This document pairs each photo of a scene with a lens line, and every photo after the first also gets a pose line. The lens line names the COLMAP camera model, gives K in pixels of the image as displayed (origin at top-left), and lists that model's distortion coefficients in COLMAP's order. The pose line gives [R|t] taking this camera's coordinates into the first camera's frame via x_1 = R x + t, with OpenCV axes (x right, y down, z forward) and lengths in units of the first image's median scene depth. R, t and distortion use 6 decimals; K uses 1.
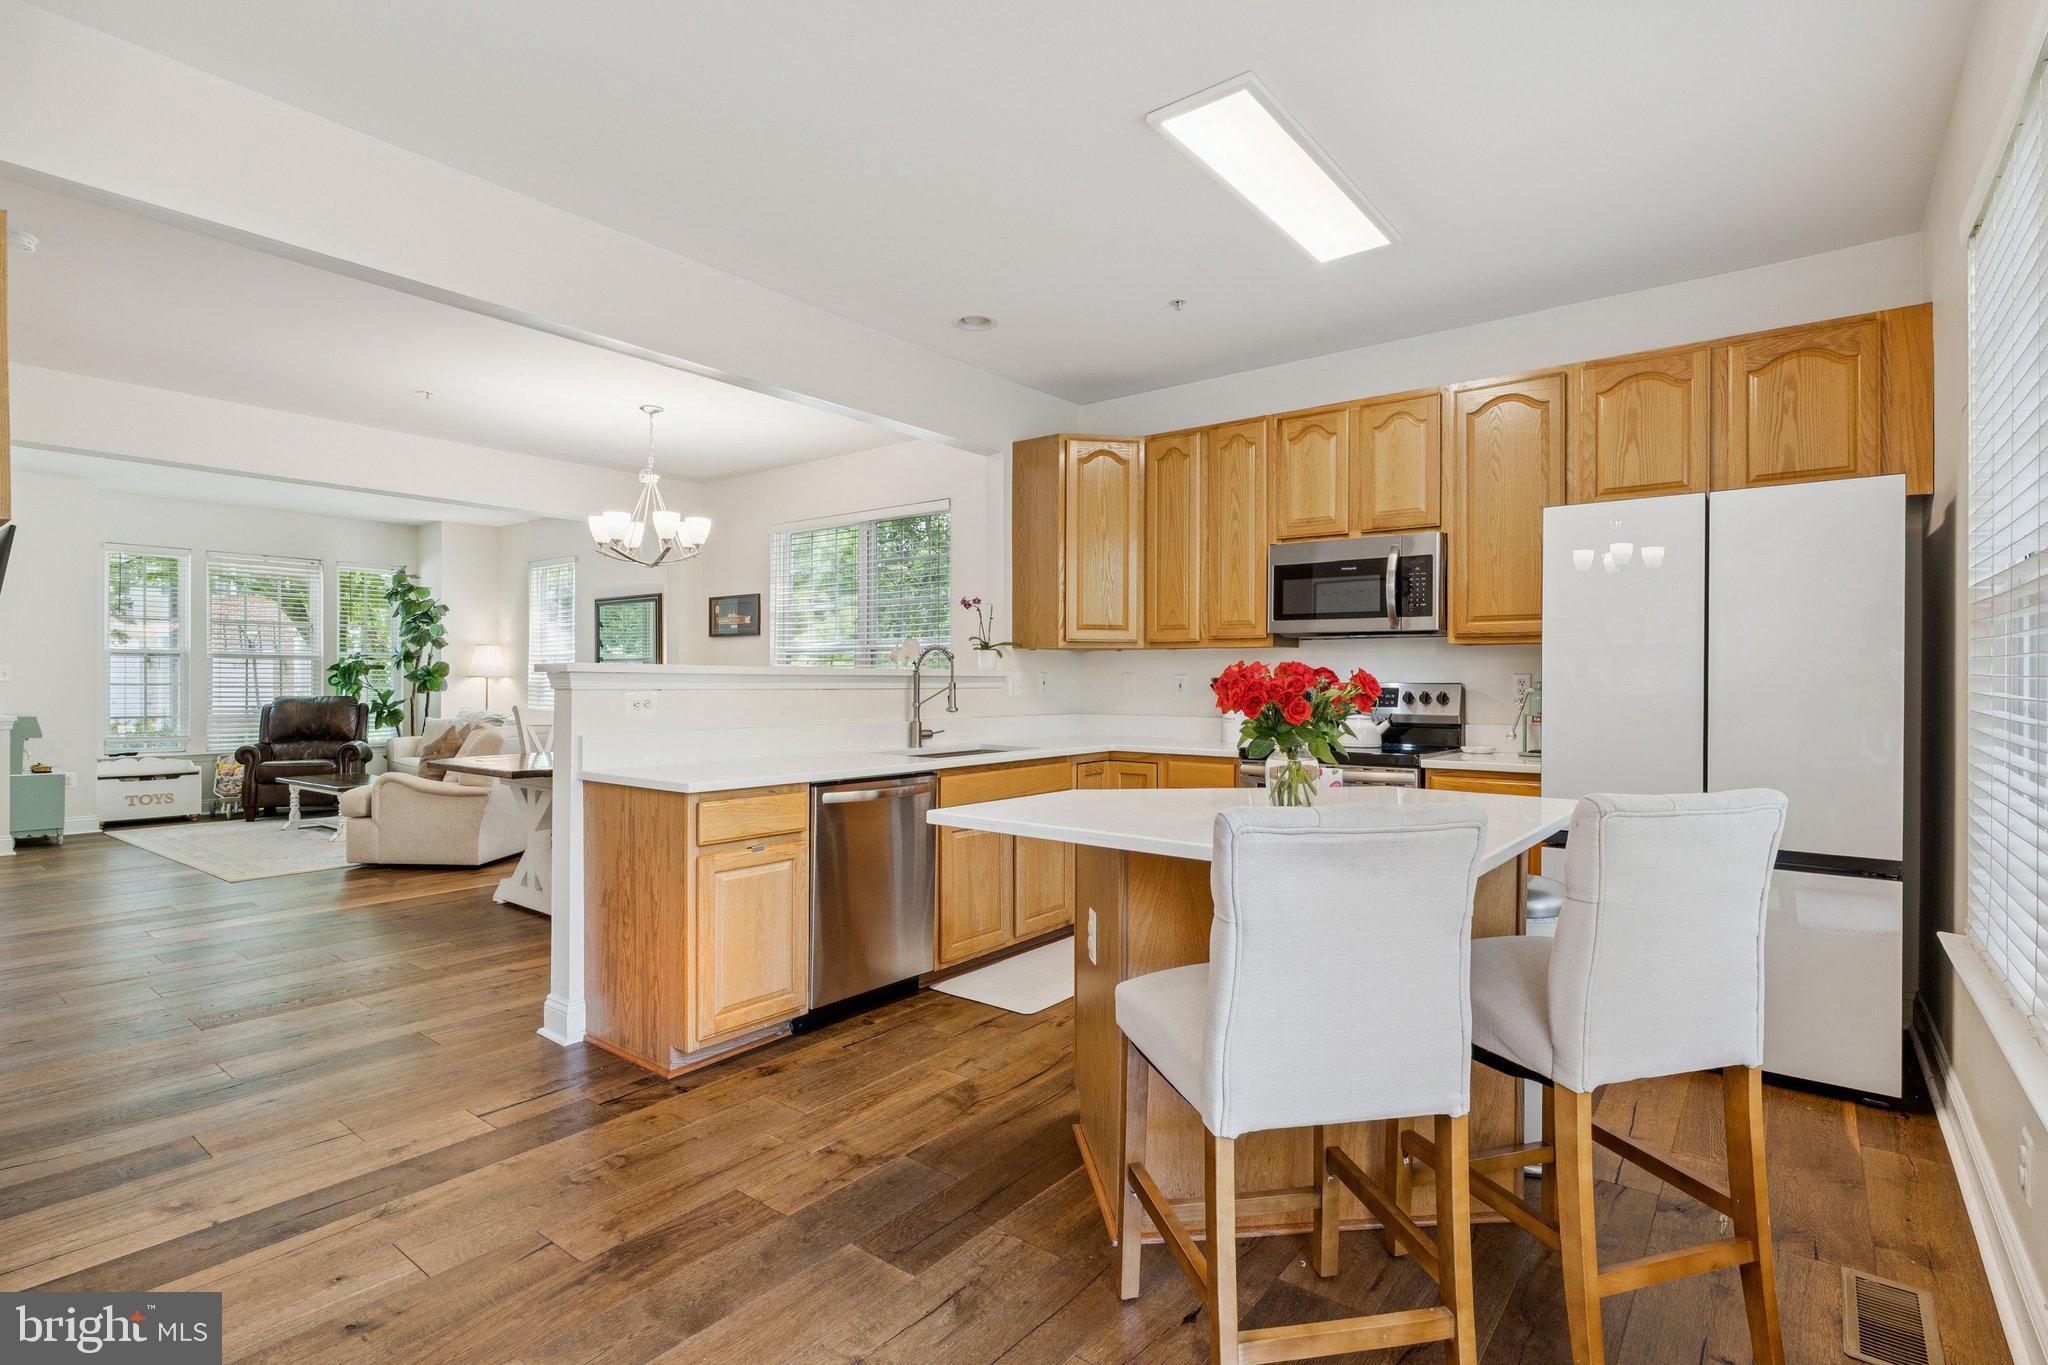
lens RADIAL K [[988.7, 0, 1024.0], [0, 988.7, 682.5], [0, 0, 1]] dist [0.000470, 0.000191]
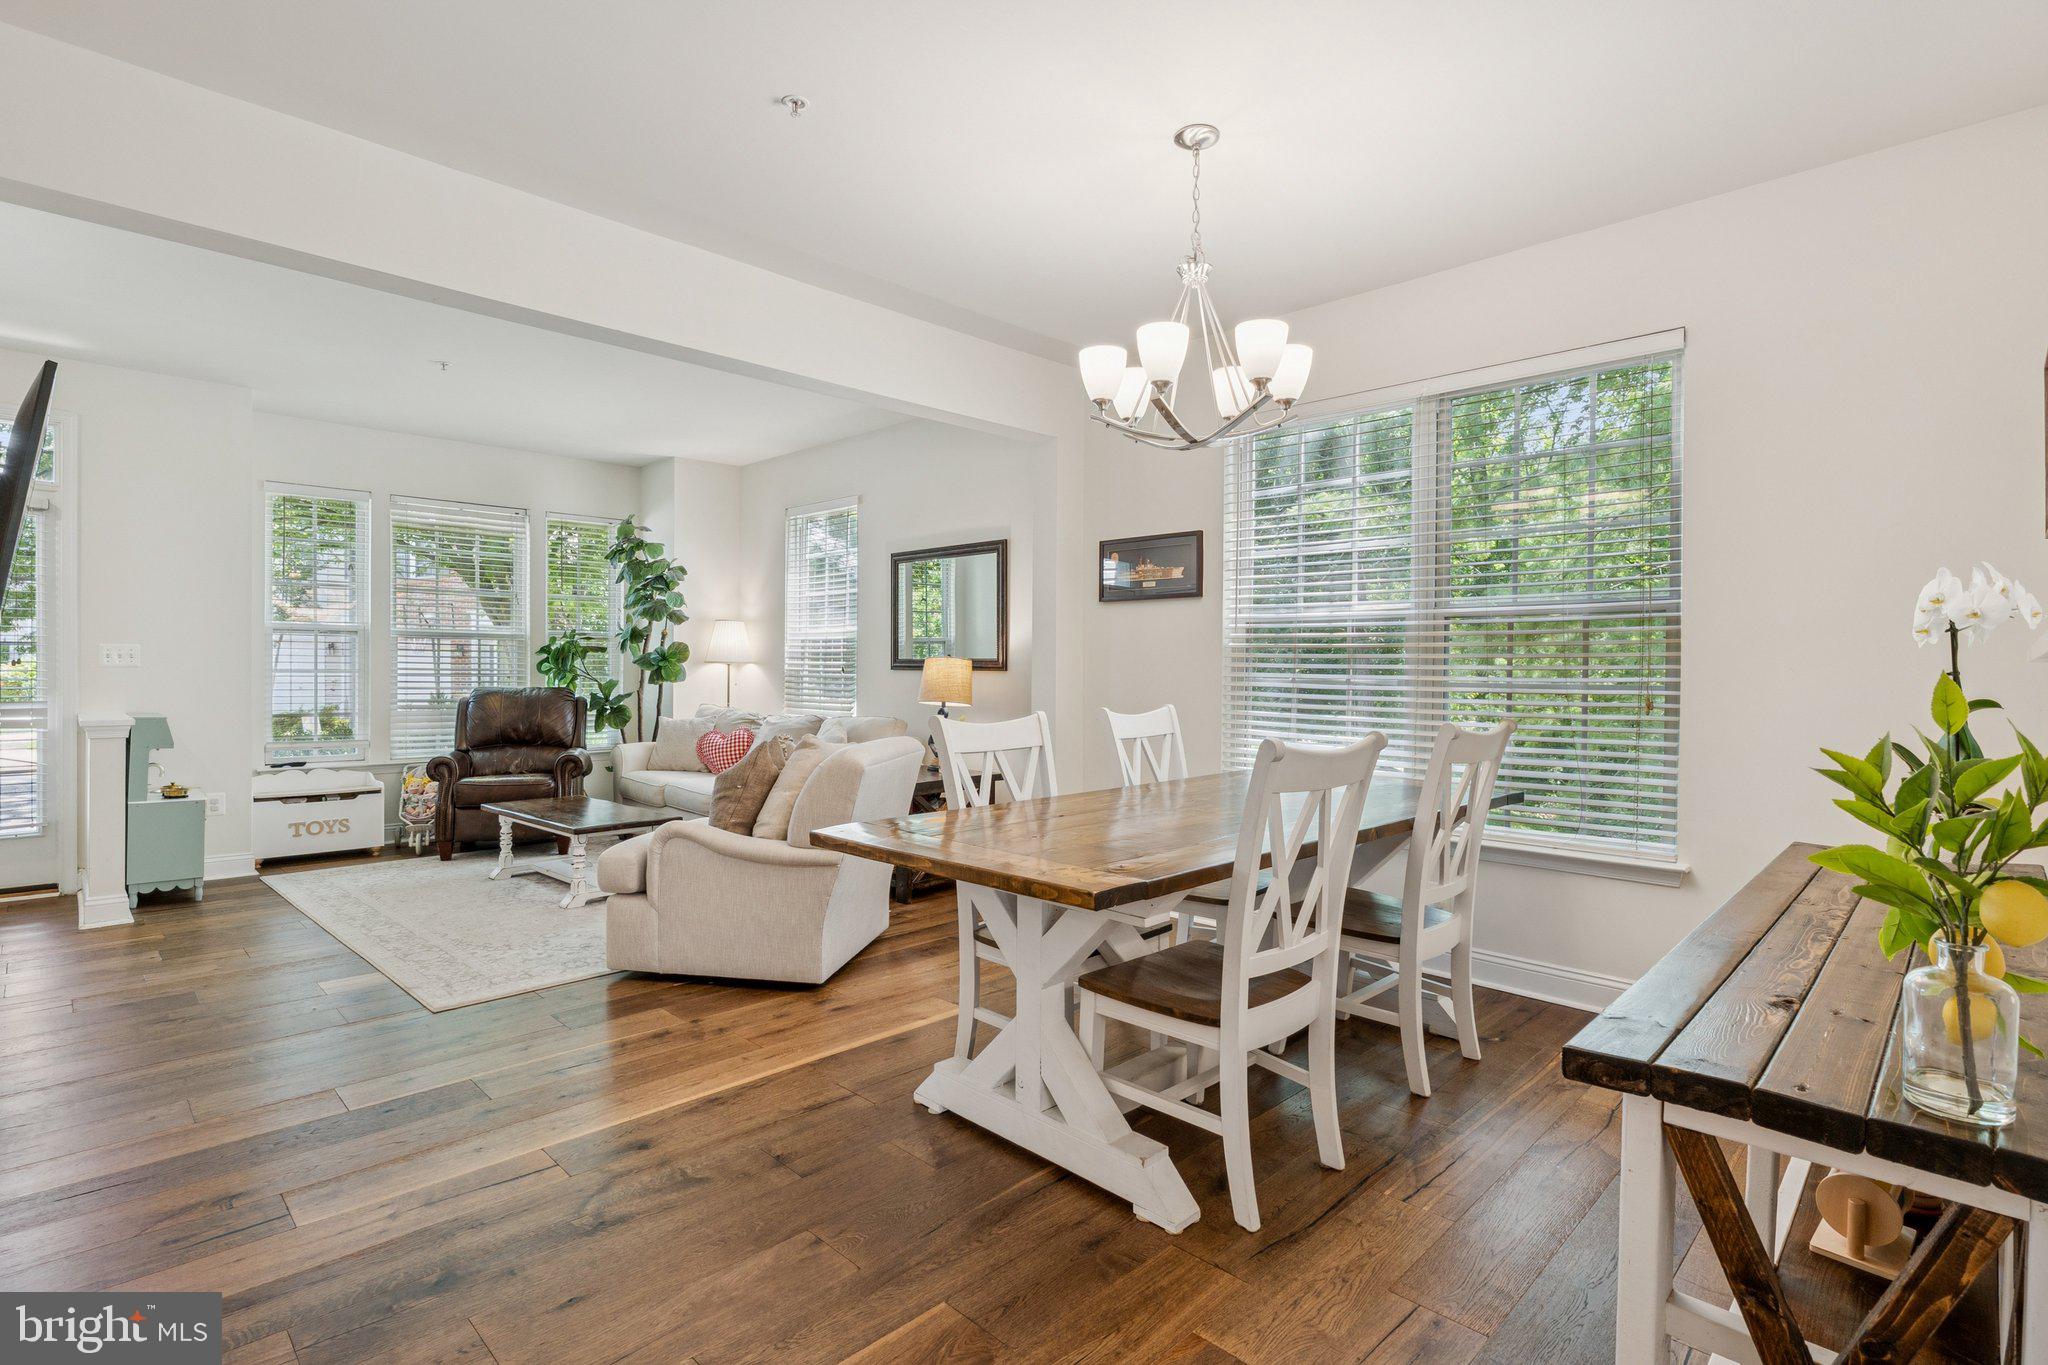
lens RADIAL K [[983.1, 0, 1024.0], [0, 983.1, 682.5], [0, 0, 1]] dist [0.000685, 0.000555]
pose [[0.993462, 0.005230, -0.114040, -0.257275], [-0.003898, 0.999922, 0.011904, -0.000461], [0.114093, -0.011382, 0.993405, 0.306377]]
